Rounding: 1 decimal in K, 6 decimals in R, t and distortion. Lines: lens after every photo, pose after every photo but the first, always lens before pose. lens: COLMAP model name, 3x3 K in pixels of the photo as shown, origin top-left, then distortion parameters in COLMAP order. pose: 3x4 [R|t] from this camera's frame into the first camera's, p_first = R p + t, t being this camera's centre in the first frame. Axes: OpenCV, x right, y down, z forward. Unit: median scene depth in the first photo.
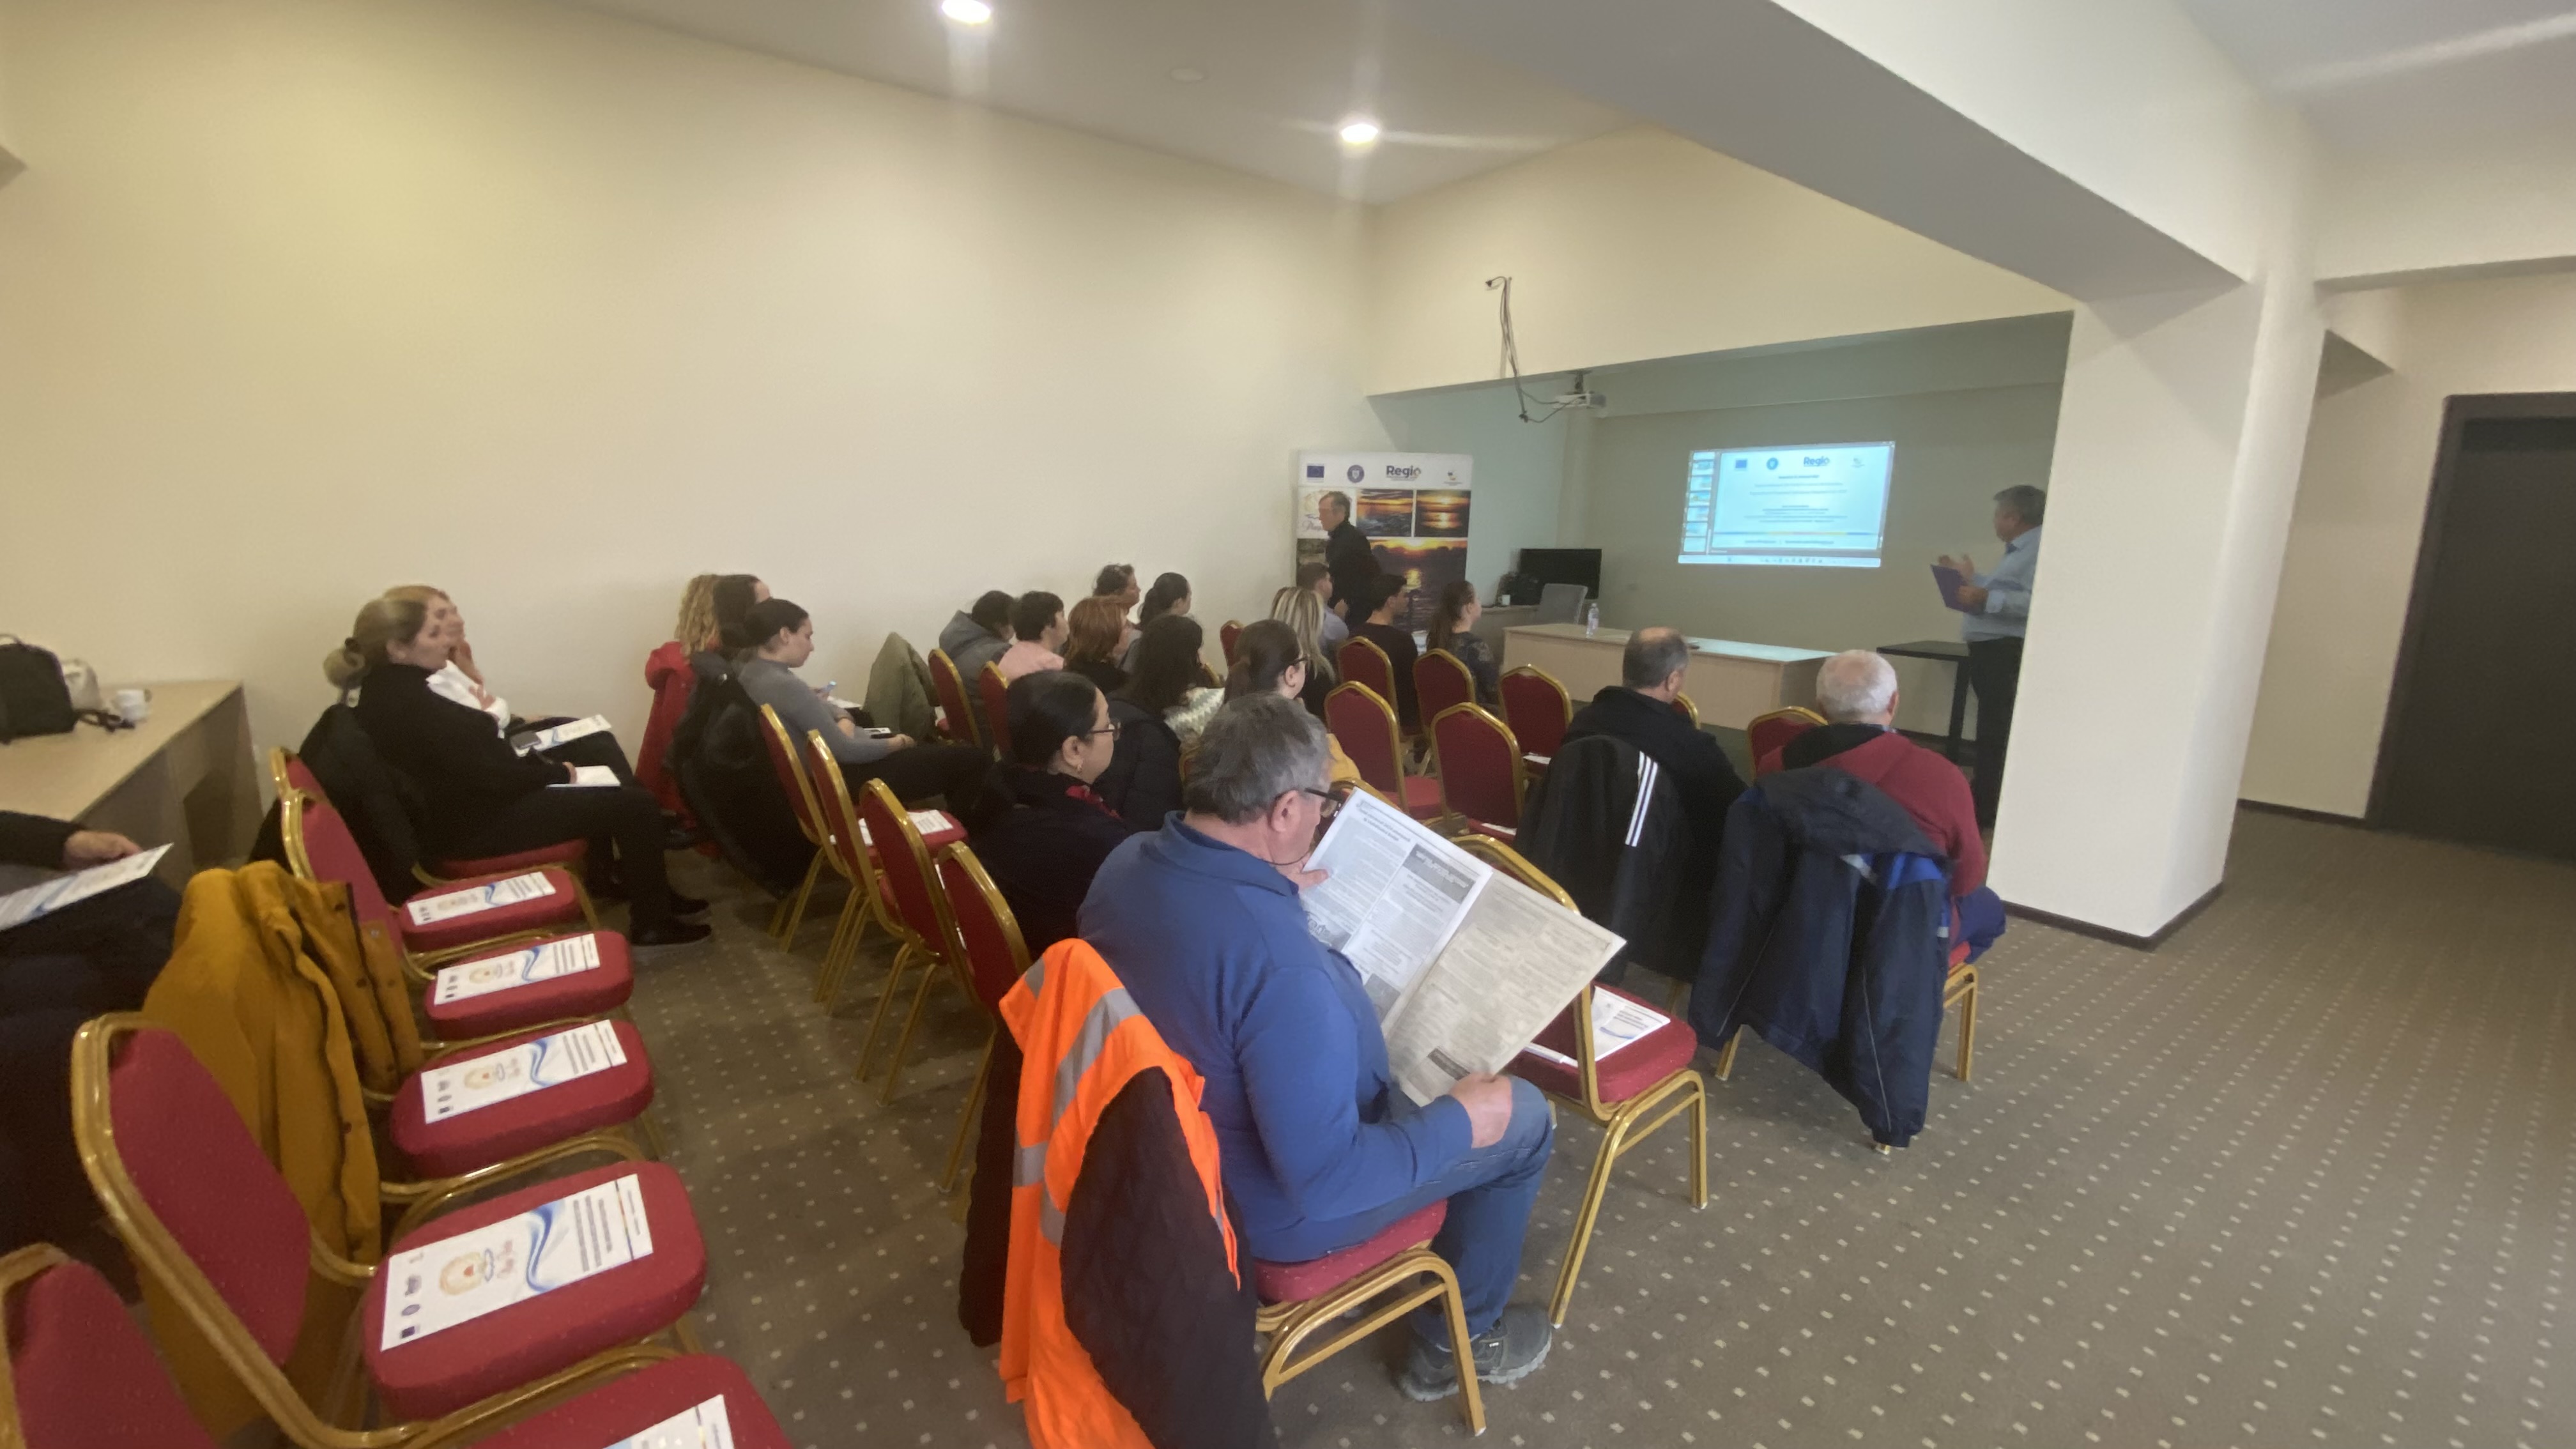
lens RADIAL K [[1052.5, 0, 1278.2], [0, 1052.5, 747.8], [0, 0, 1]] dist [0.052308, -0.000018]
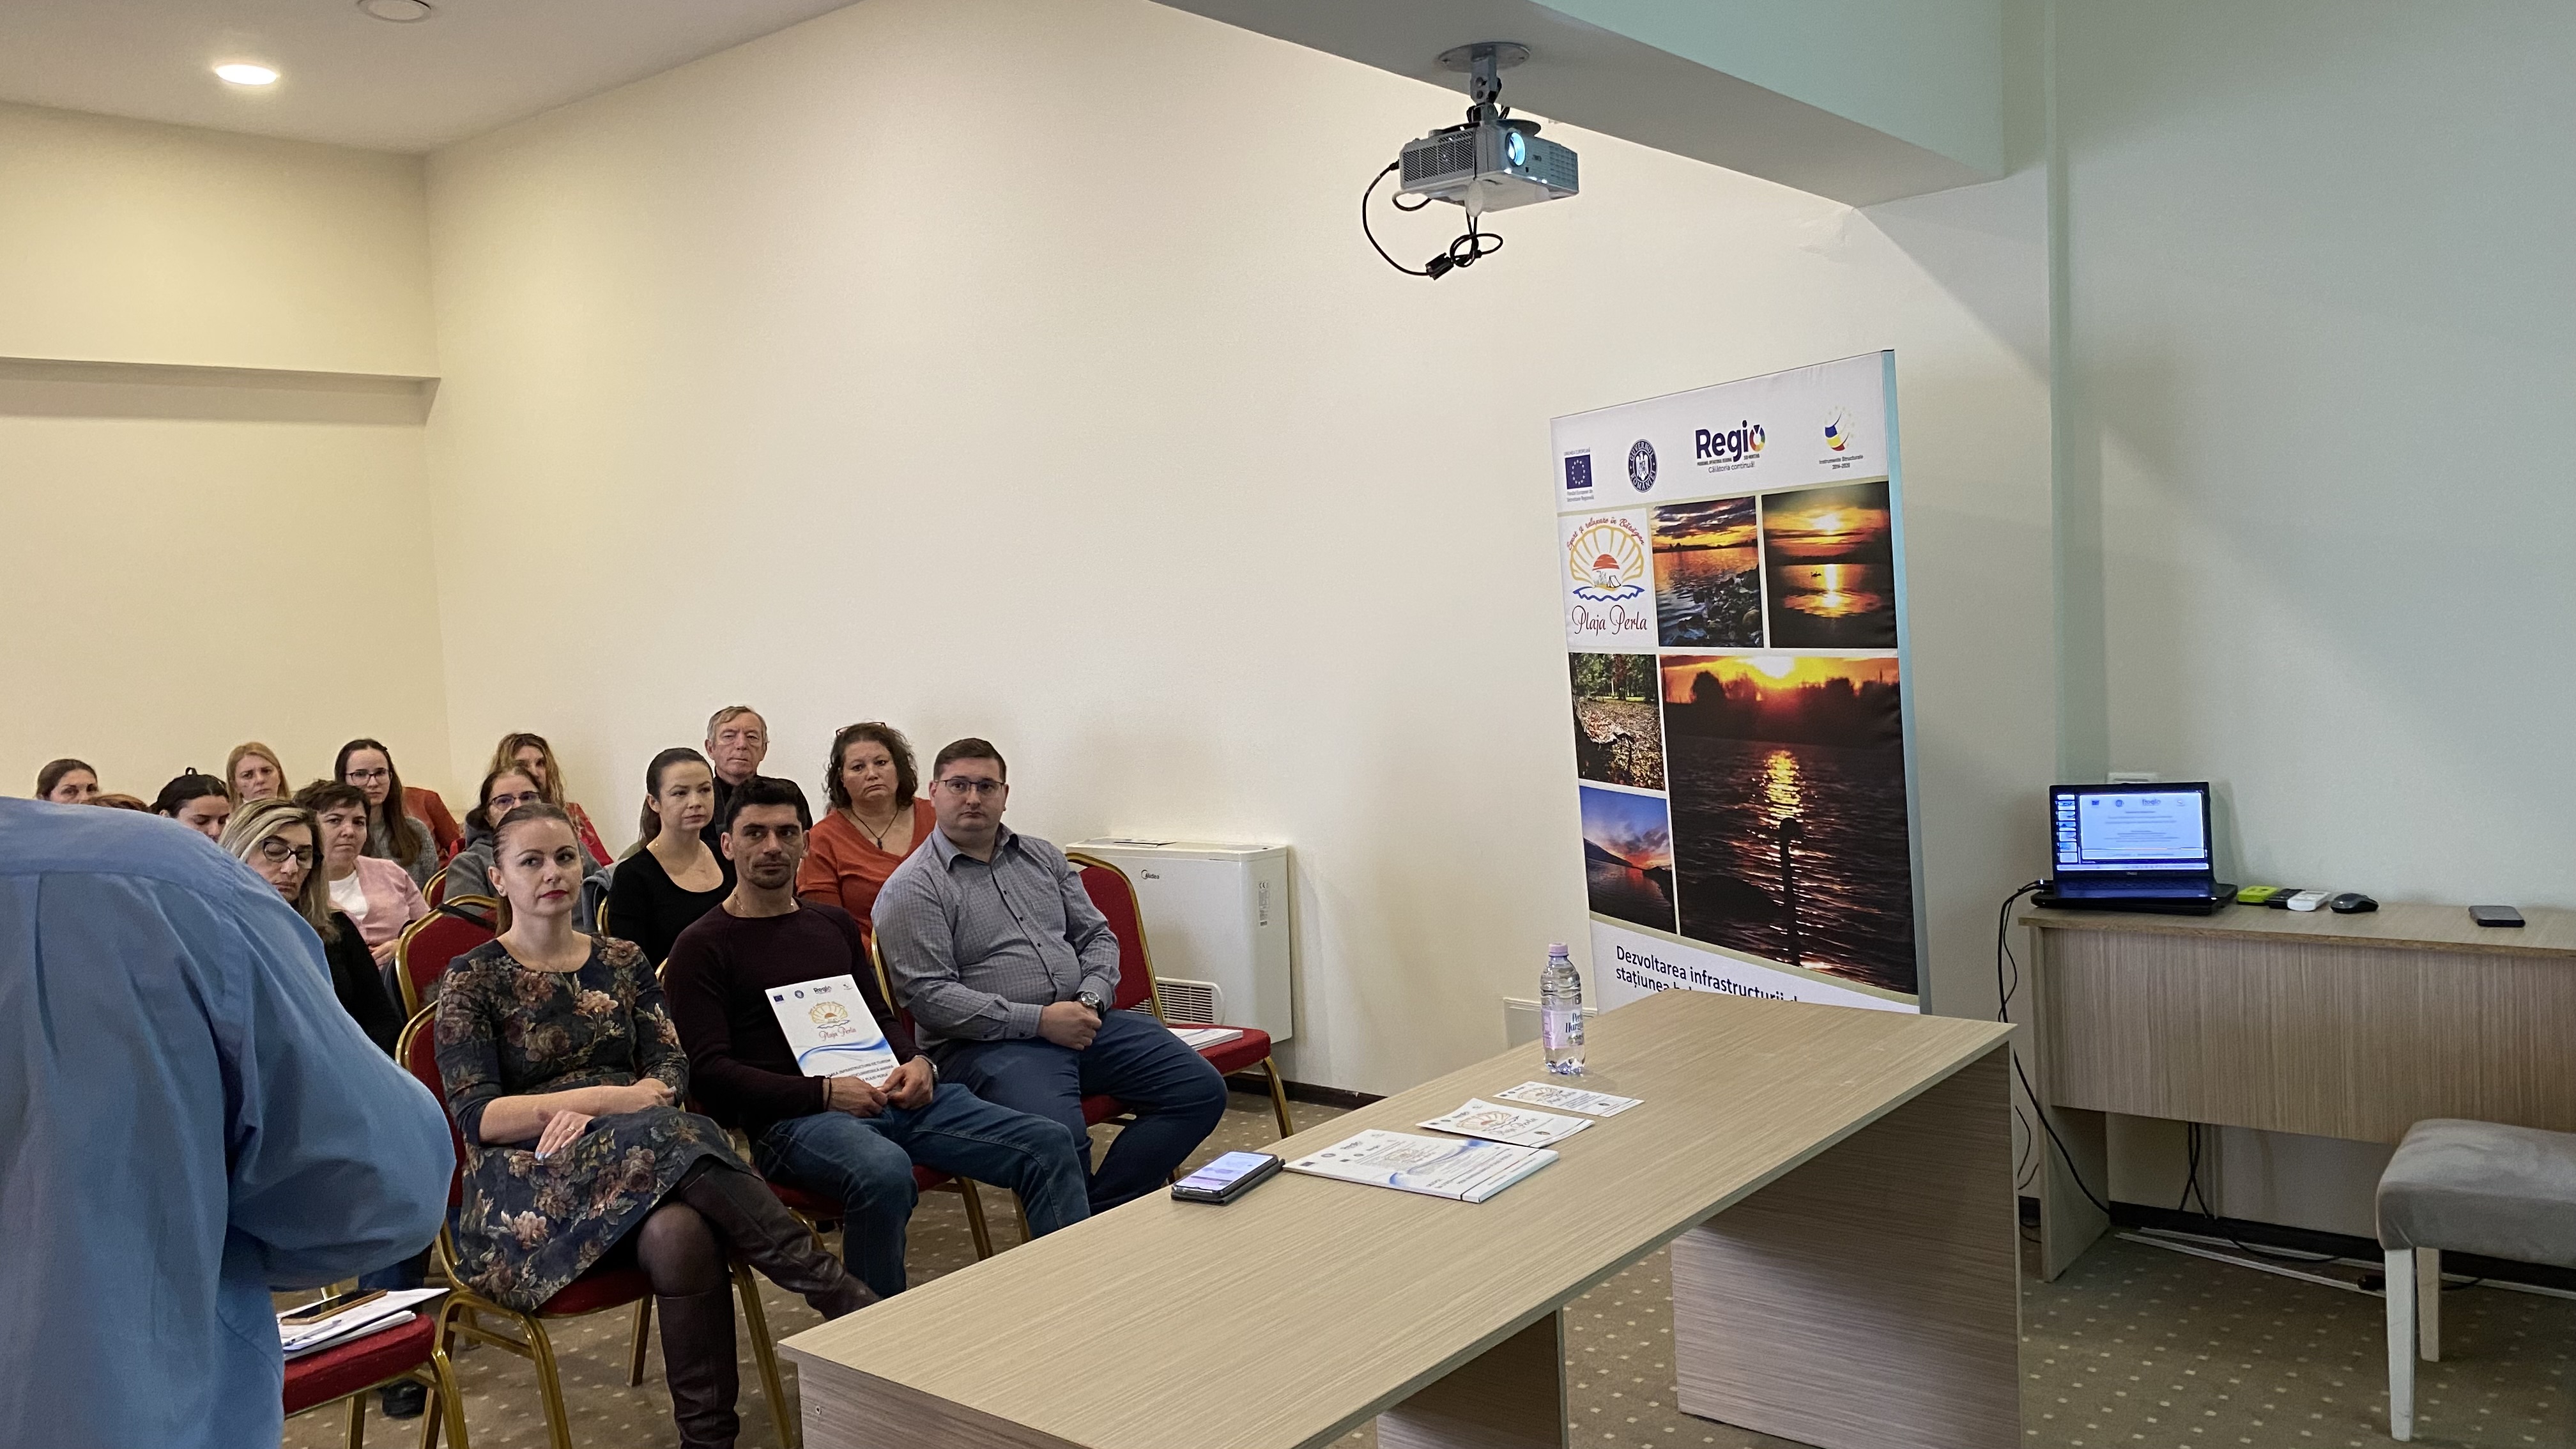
lens RADIAL K [[1922.6, 0, 1299.5], [0, 1922.6, 719.5], [0, 0, 1]] dist [0.100626, -0.186440]
pose [[0.238320, 0.034661, -0.970568, 0.642475], [-0.153167, 0.988198, -0.002320, -0.160170], [0.959033, 0.149212, 0.240816, 0.754506]]
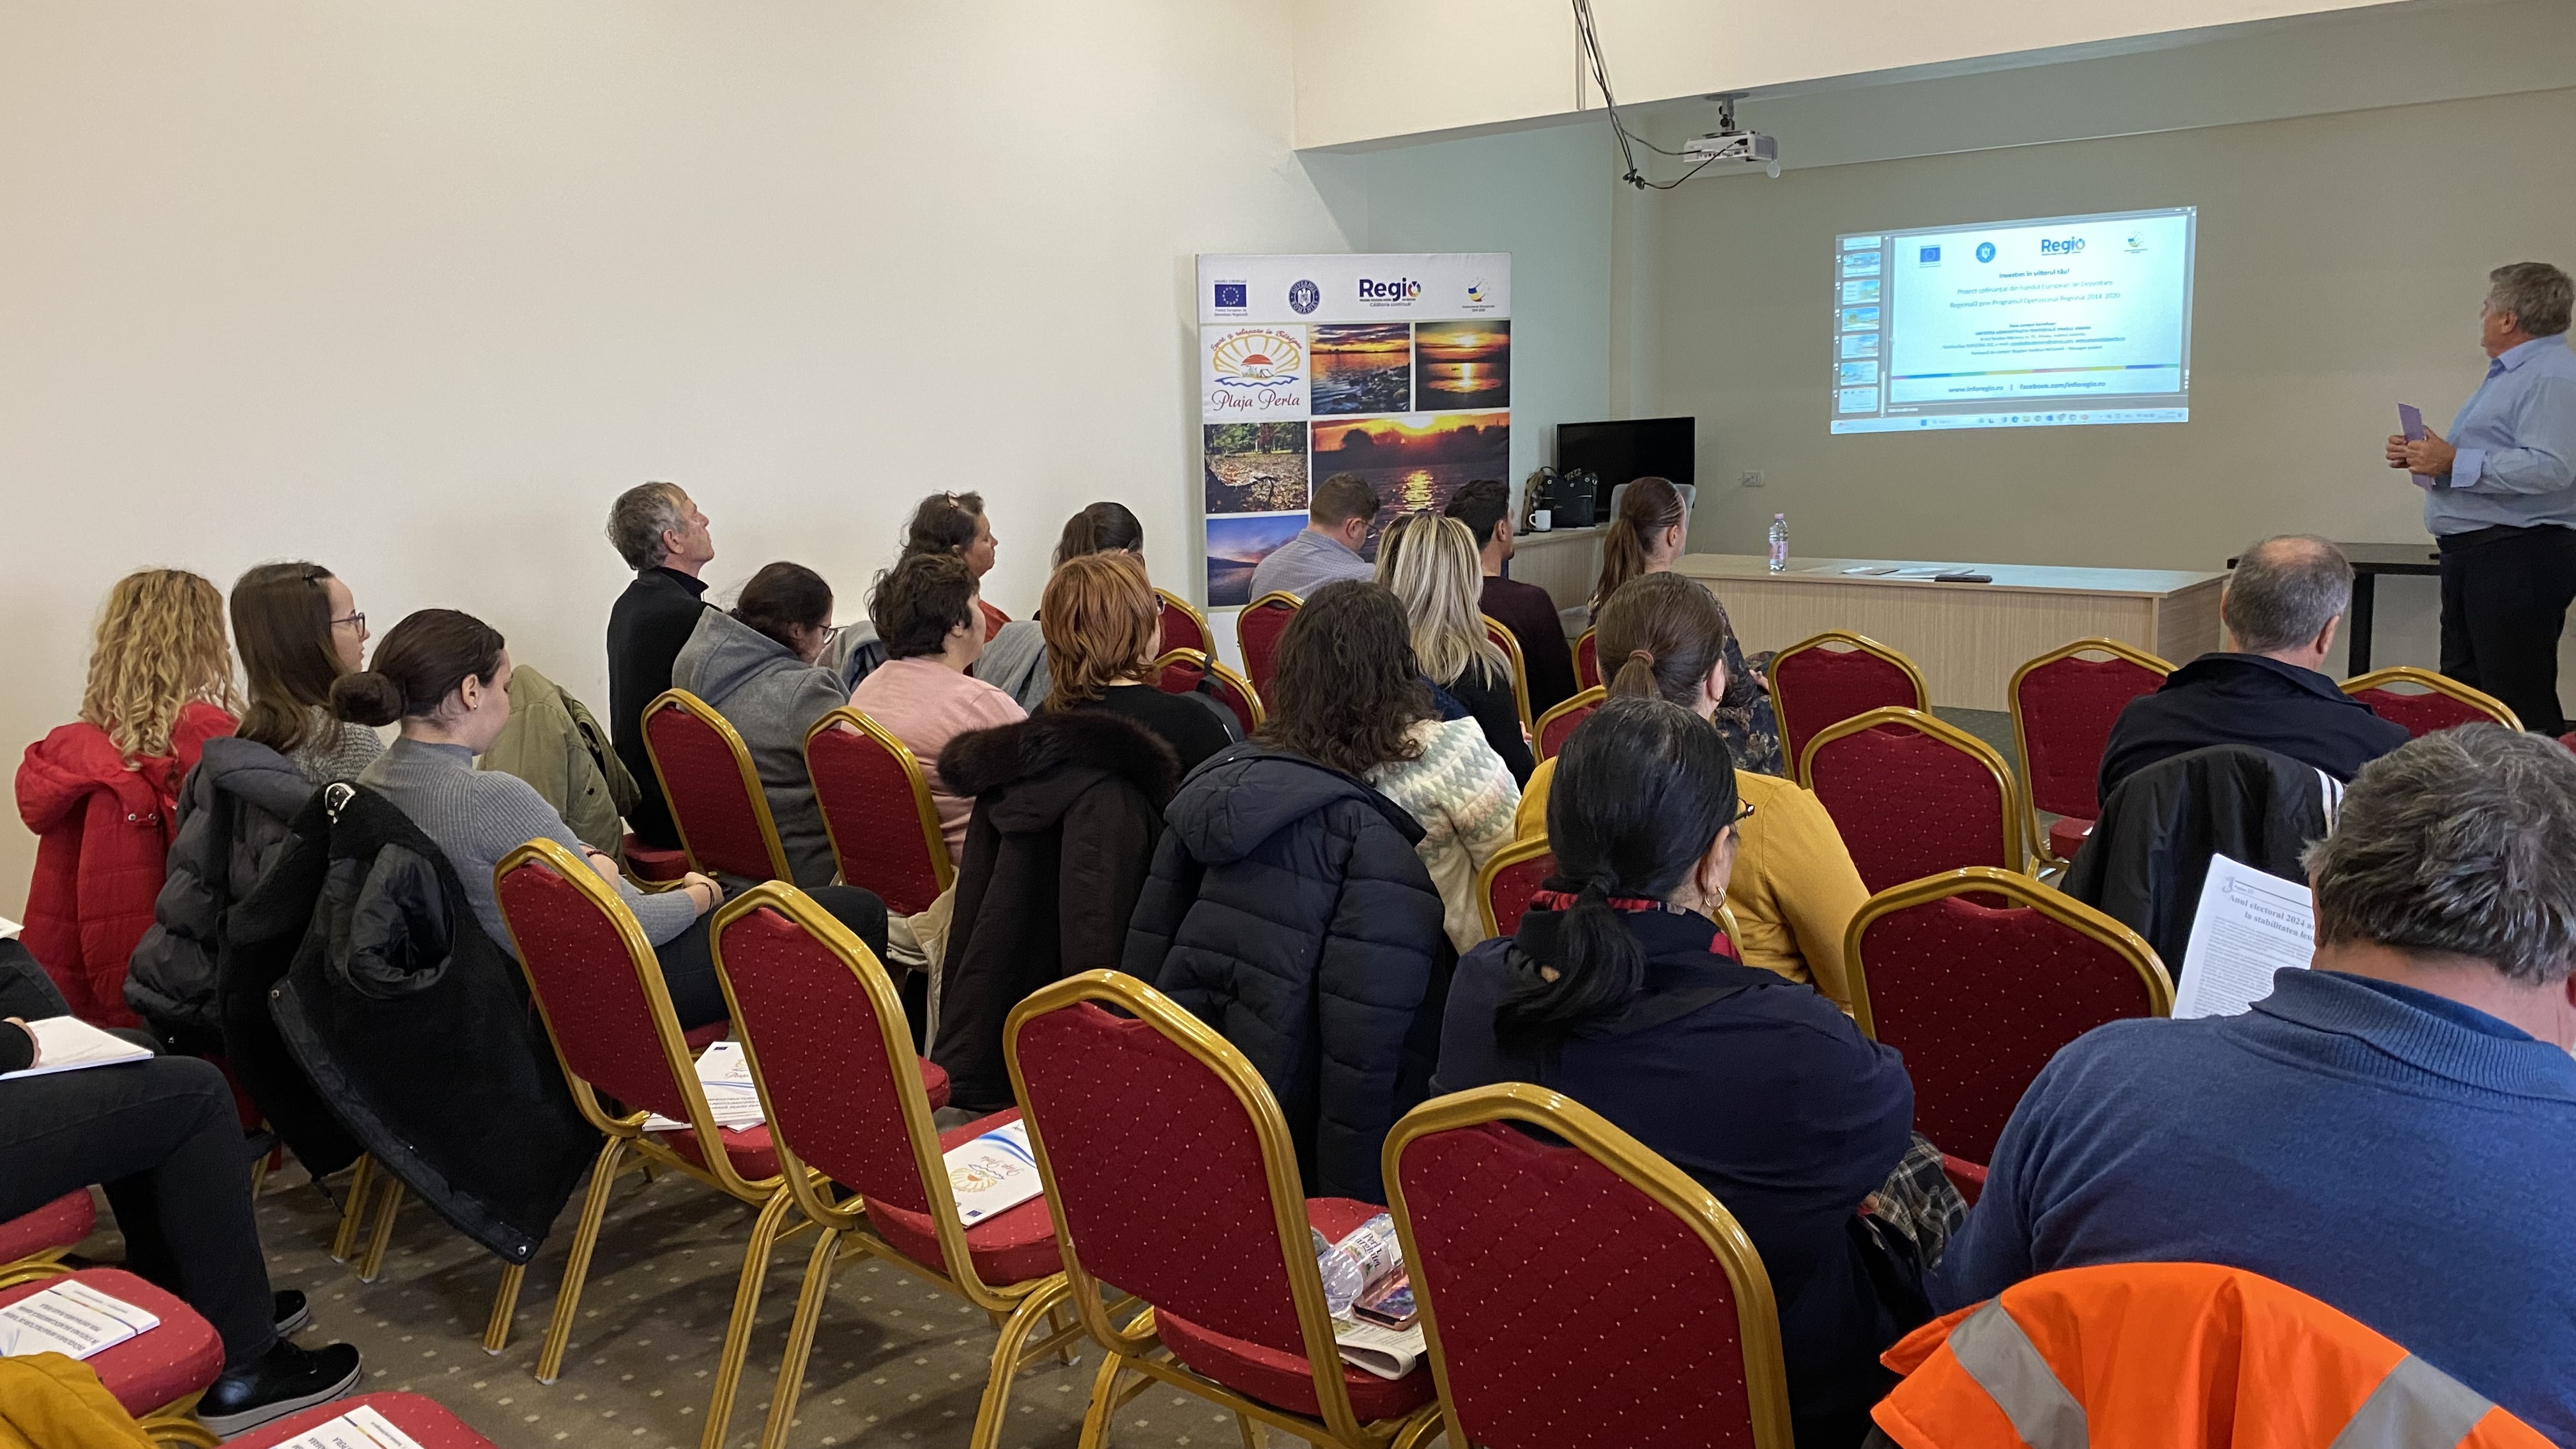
lens RADIAL K [[1986.8, 0, 1331.8], [0, 1986.8, 724.4], [0, 0, 1]] dist [0.180692, -0.375199]
pose [[0.970930, -0.086450, 0.223207, -0.152411], [0.096486, 0.994738, -0.034436, -0.012748], [-0.219056, 0.054971, 0.974163, 0.041573]]
